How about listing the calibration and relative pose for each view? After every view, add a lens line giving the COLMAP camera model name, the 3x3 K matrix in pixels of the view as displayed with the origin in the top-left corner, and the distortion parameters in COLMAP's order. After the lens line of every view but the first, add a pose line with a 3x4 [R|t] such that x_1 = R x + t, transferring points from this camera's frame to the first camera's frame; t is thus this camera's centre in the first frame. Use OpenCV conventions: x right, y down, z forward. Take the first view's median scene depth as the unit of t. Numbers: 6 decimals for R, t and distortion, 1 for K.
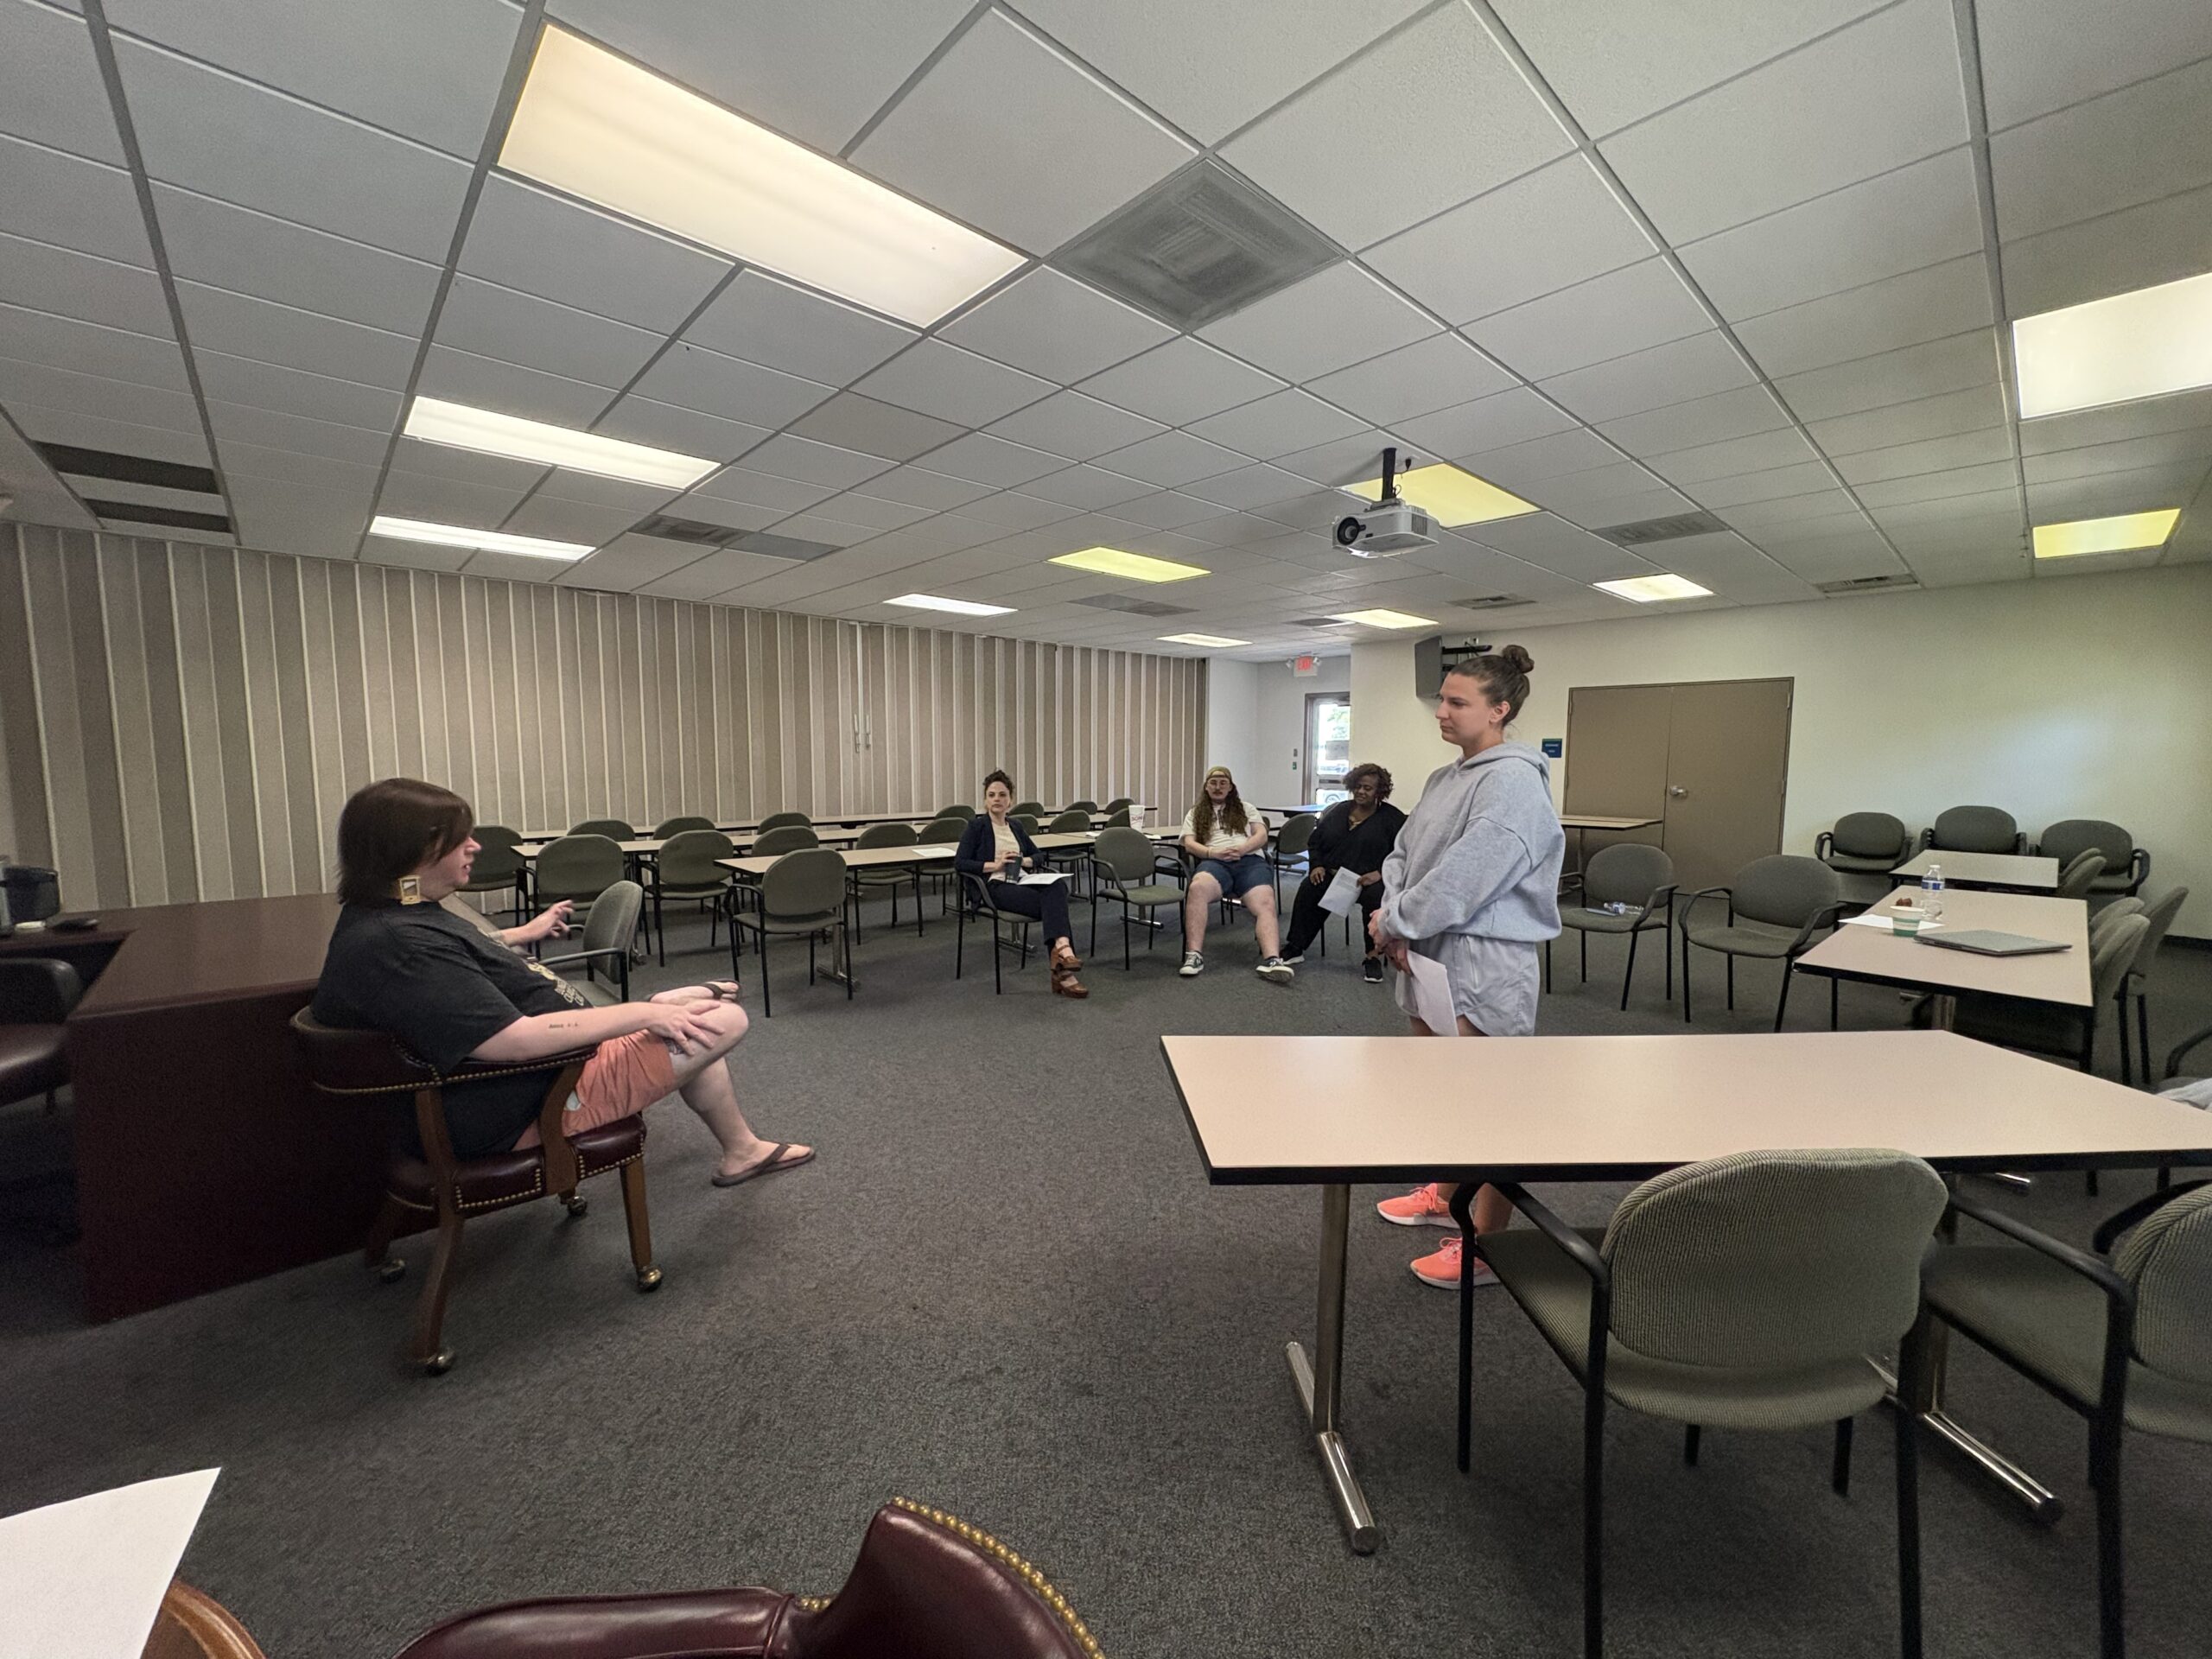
lens RADIAL K [[874.0, 0, 1109.4], [0, 874.0, 829.2], [0, 0, 1]] dist [0.000303, 0.000069]
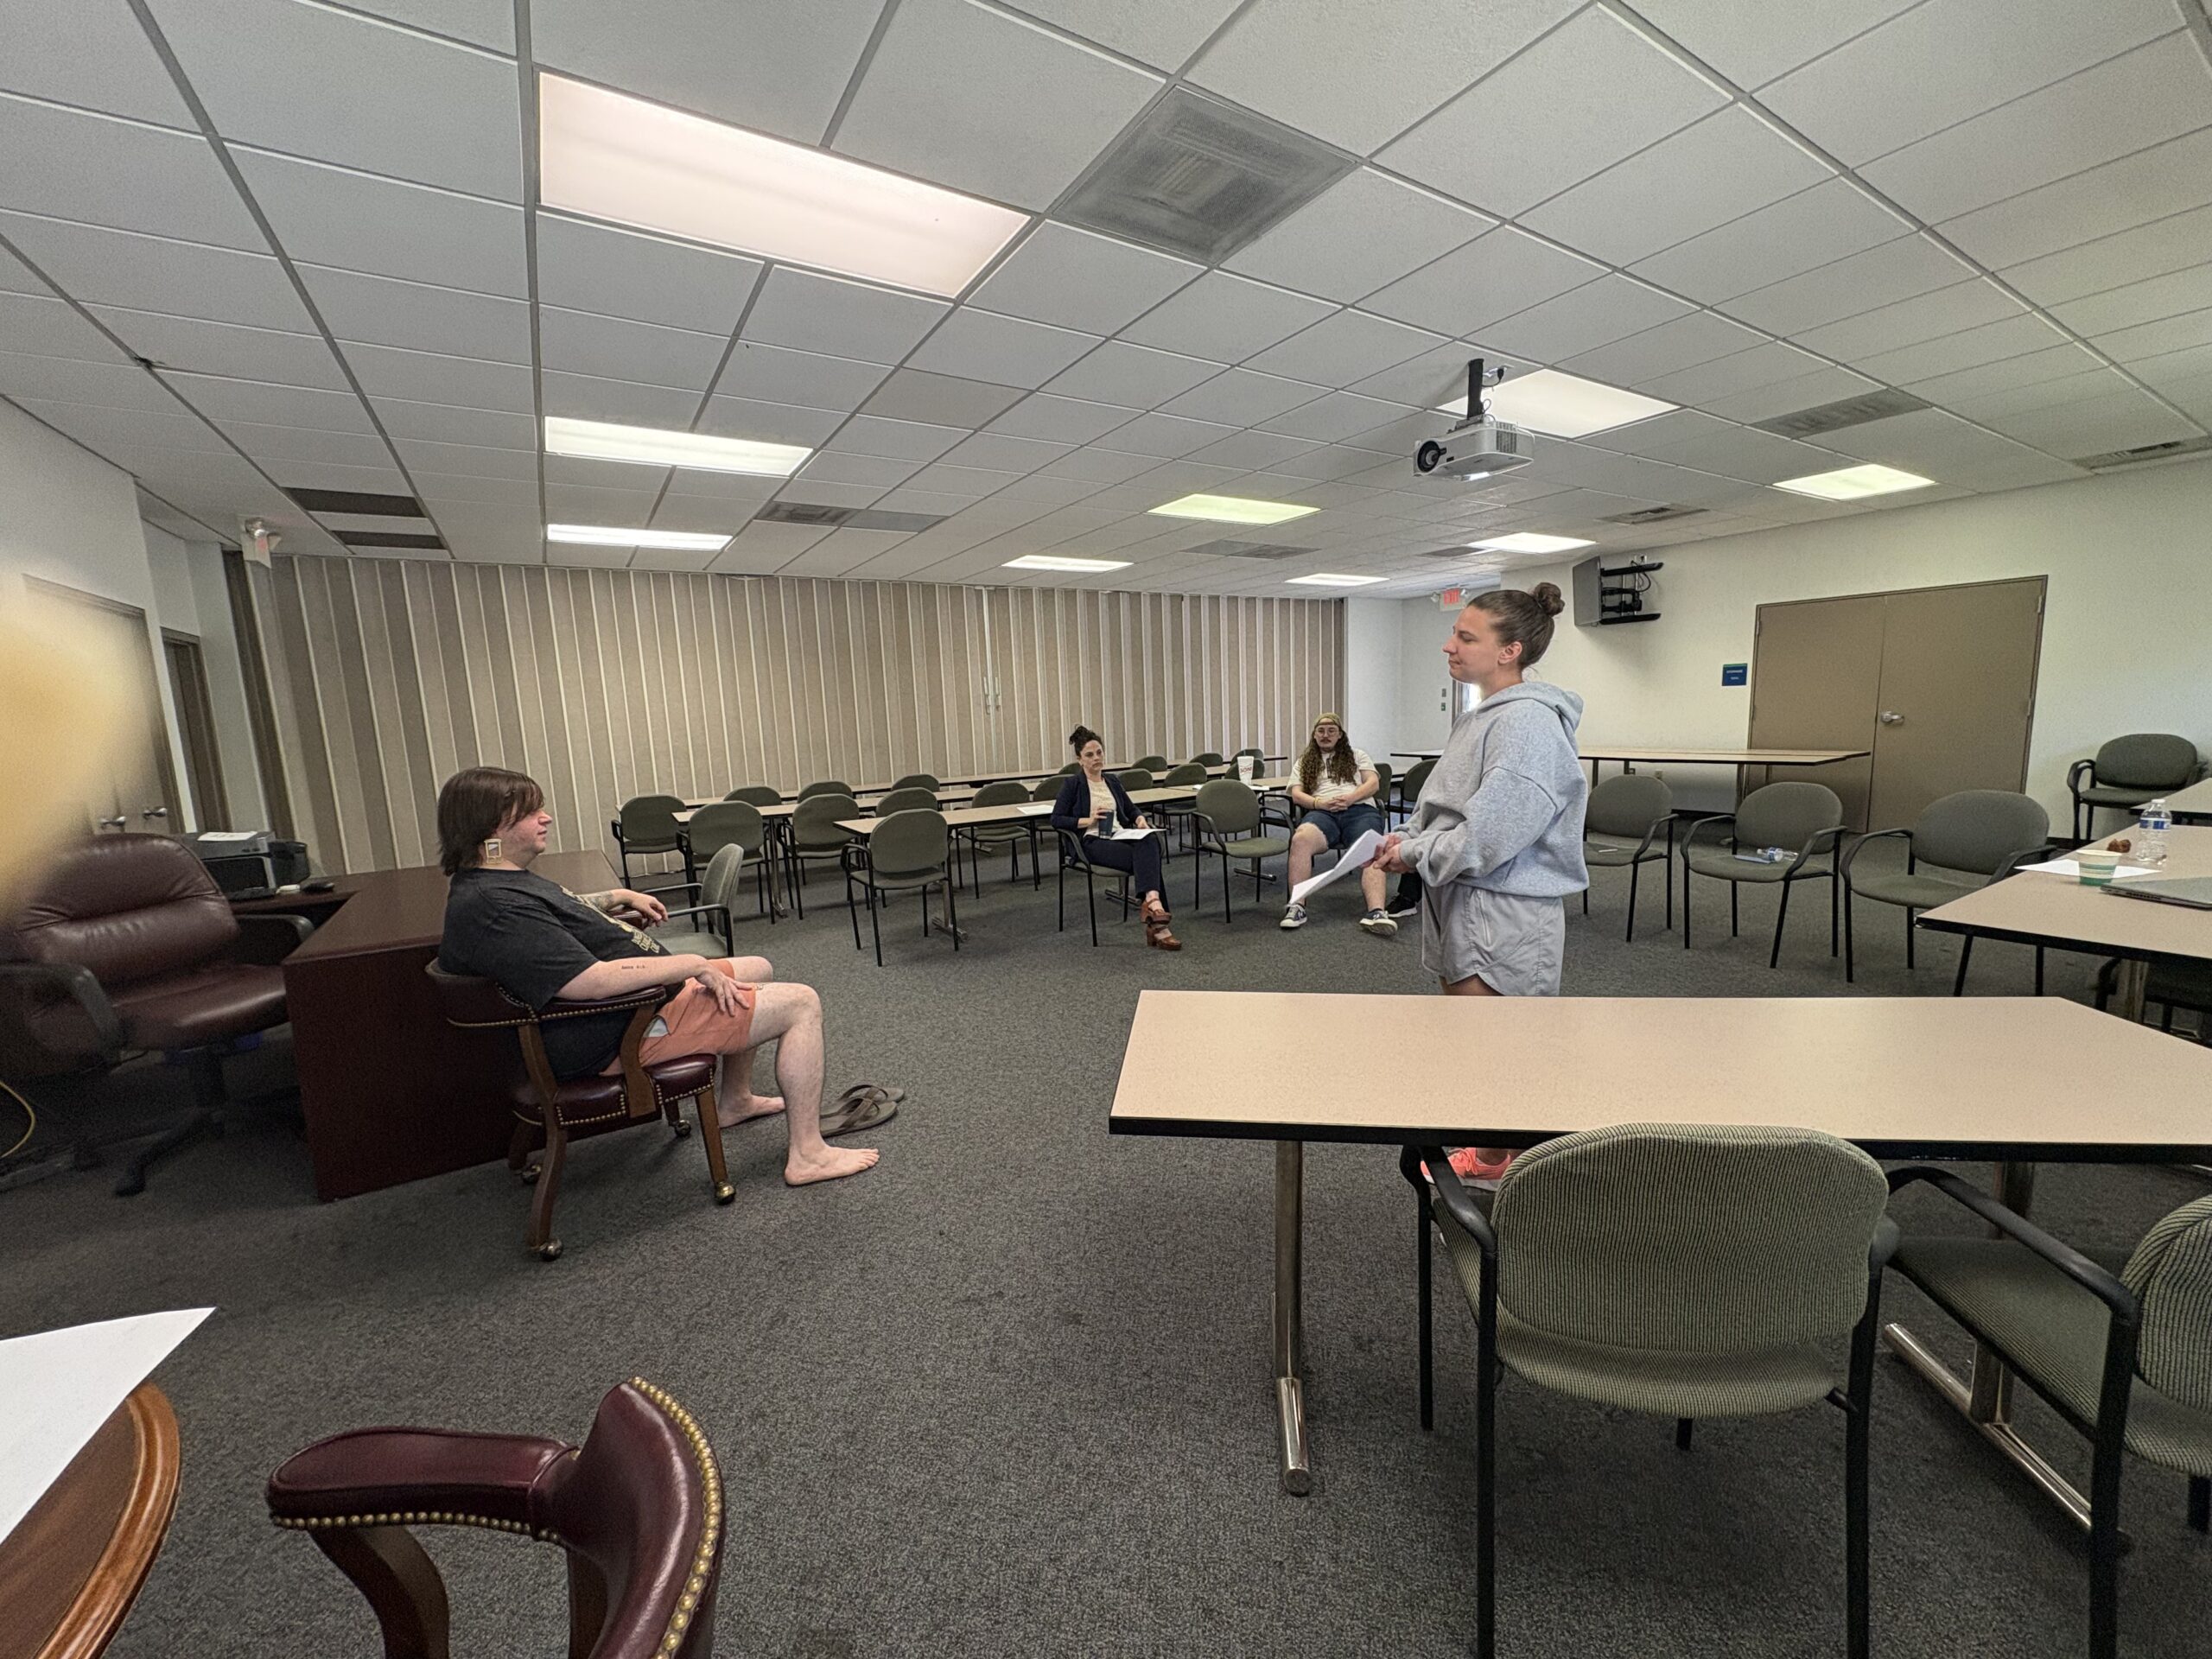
lens RADIAL K [[874.0, 0, 1109.4], [0, 874.0, 829.2], [0, 0, 1]] dist [0.000303, 0.000069]
pose [[0.982386, -0.019092, -0.185885, 0.115954], [0.029352, 0.998184, 0.052605, -0.003543], [0.184543, -0.057134, 0.981162, 0.000005]]
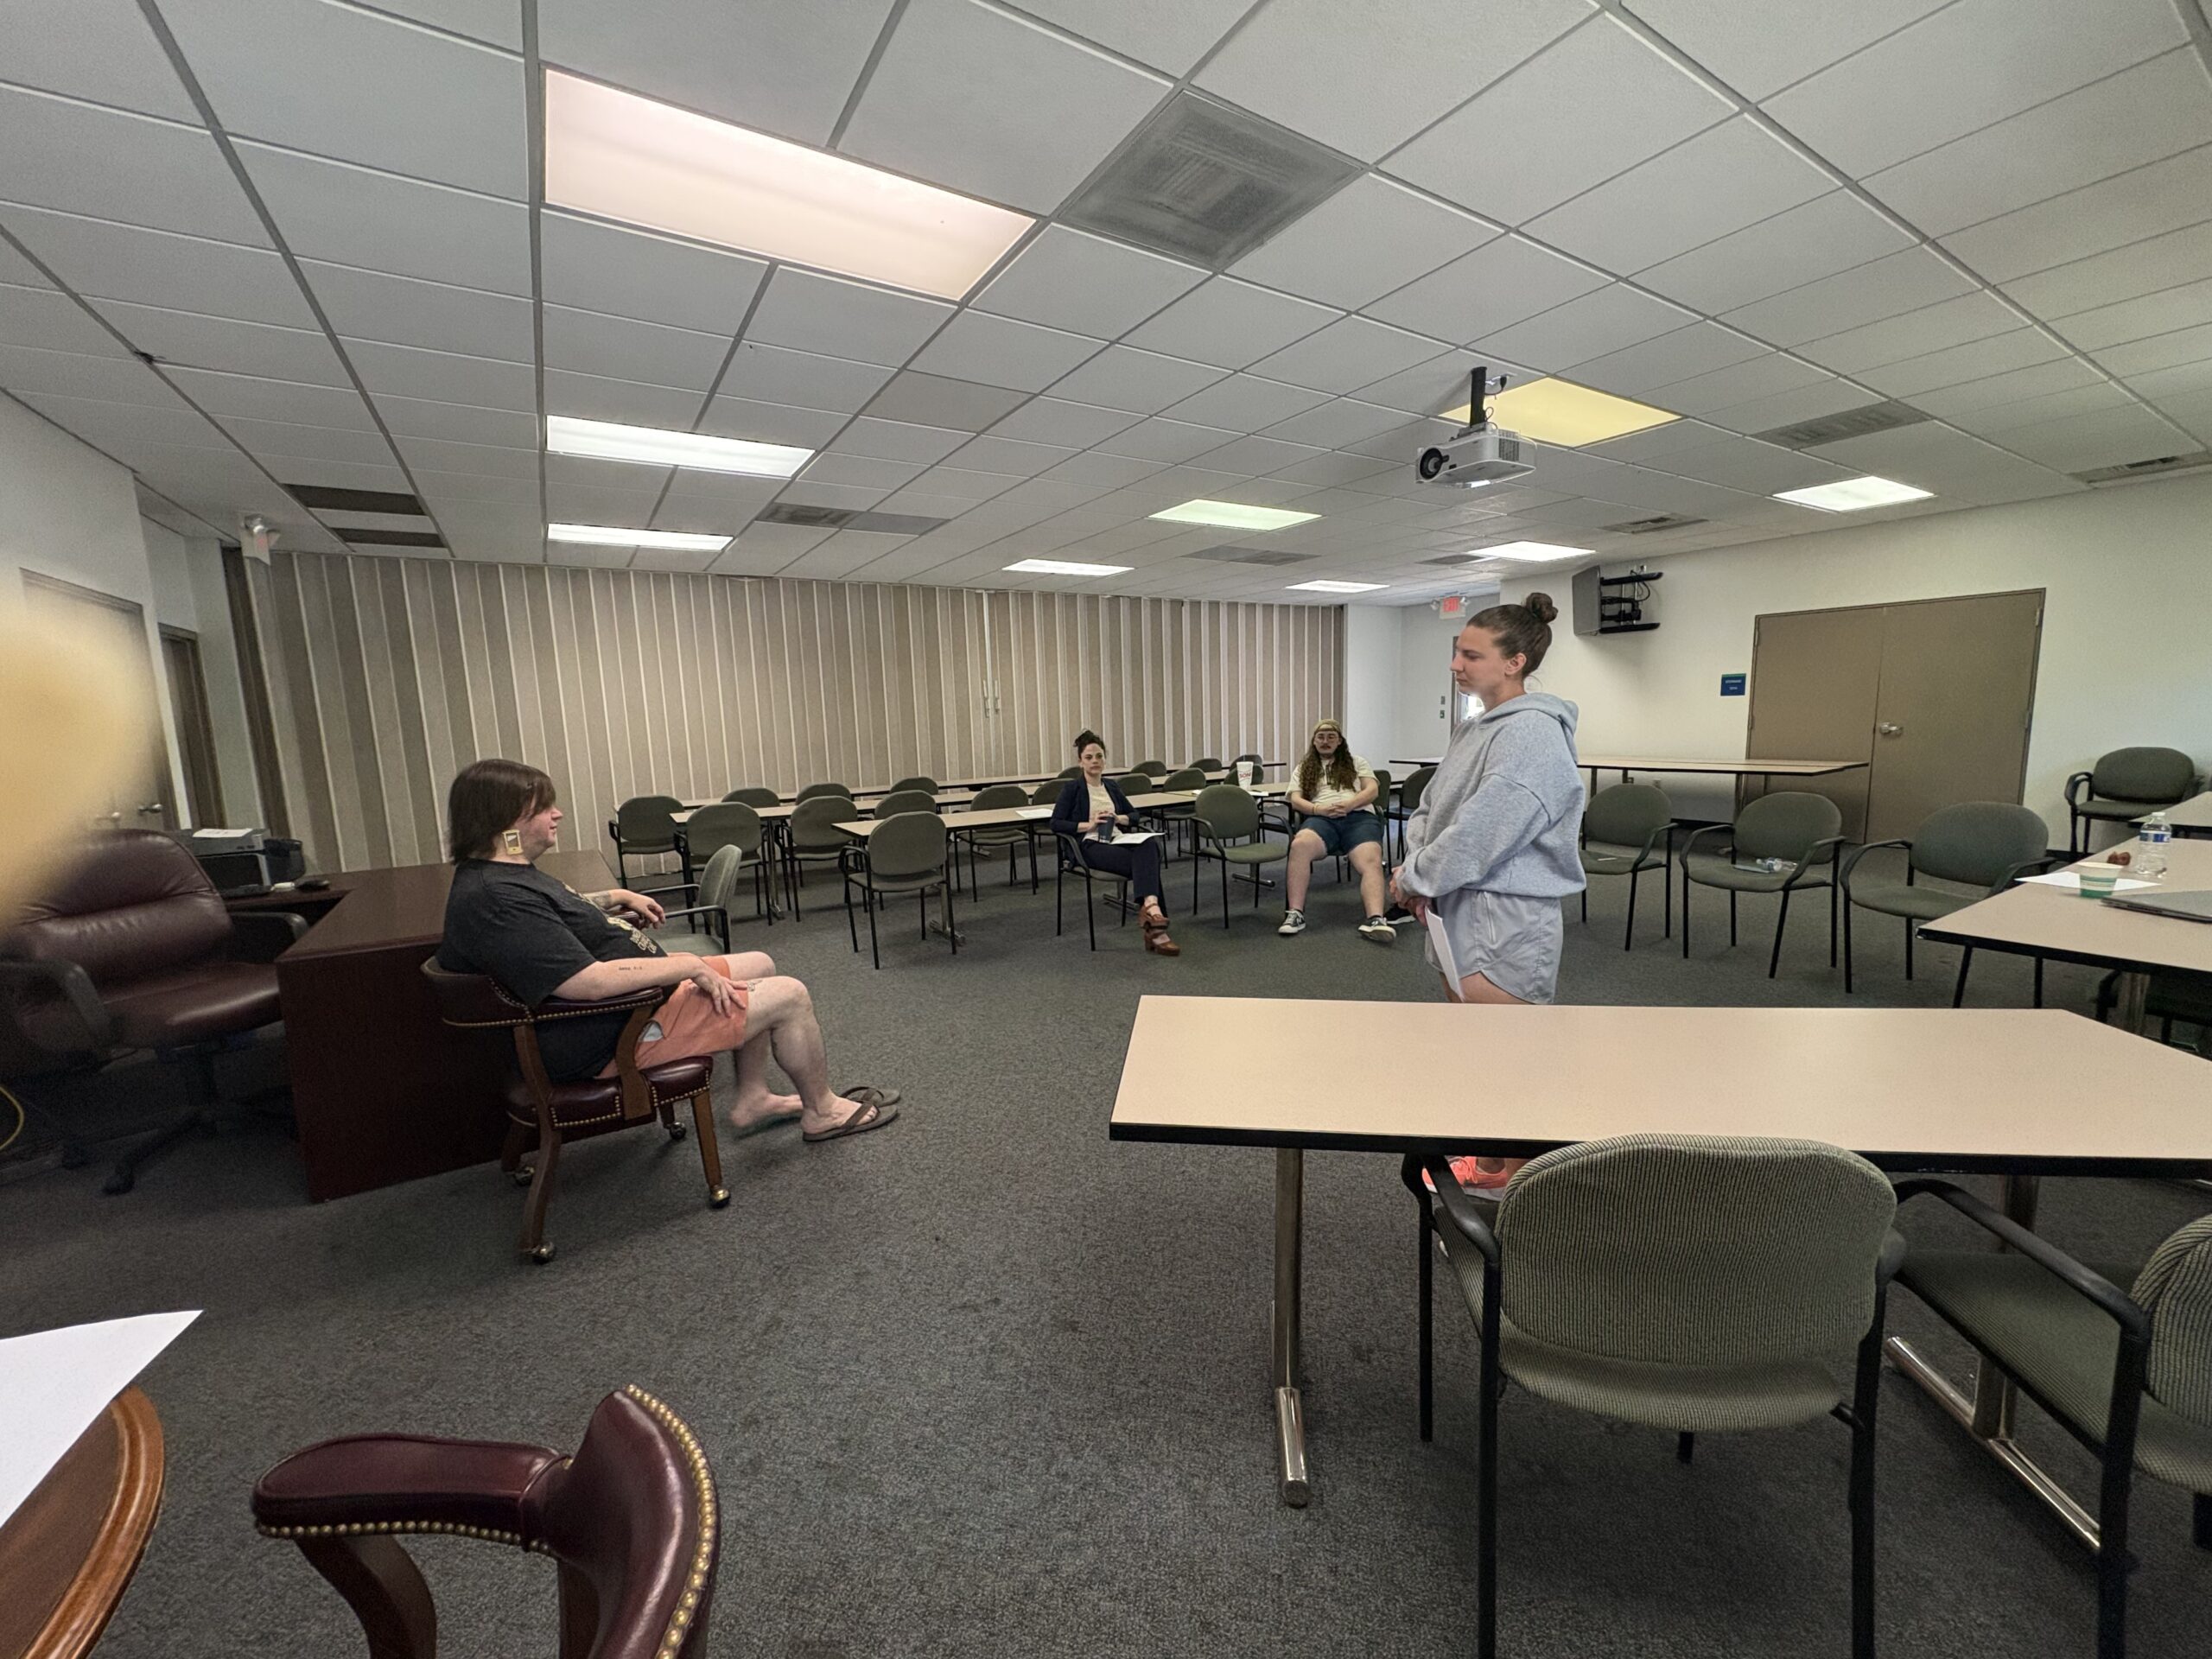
lens RADIAL K [[874.0, 0, 1109.4], [0, 874.0, 829.2], [0, 0, 1]] dist [0.000303, 0.000069]
pose [[0.983020, -0.011771, -0.183119, 0.113243], [0.020791, 0.998659, 0.047413, -0.003000], [0.182315, -0.050416, 0.981947, 0.002084]]
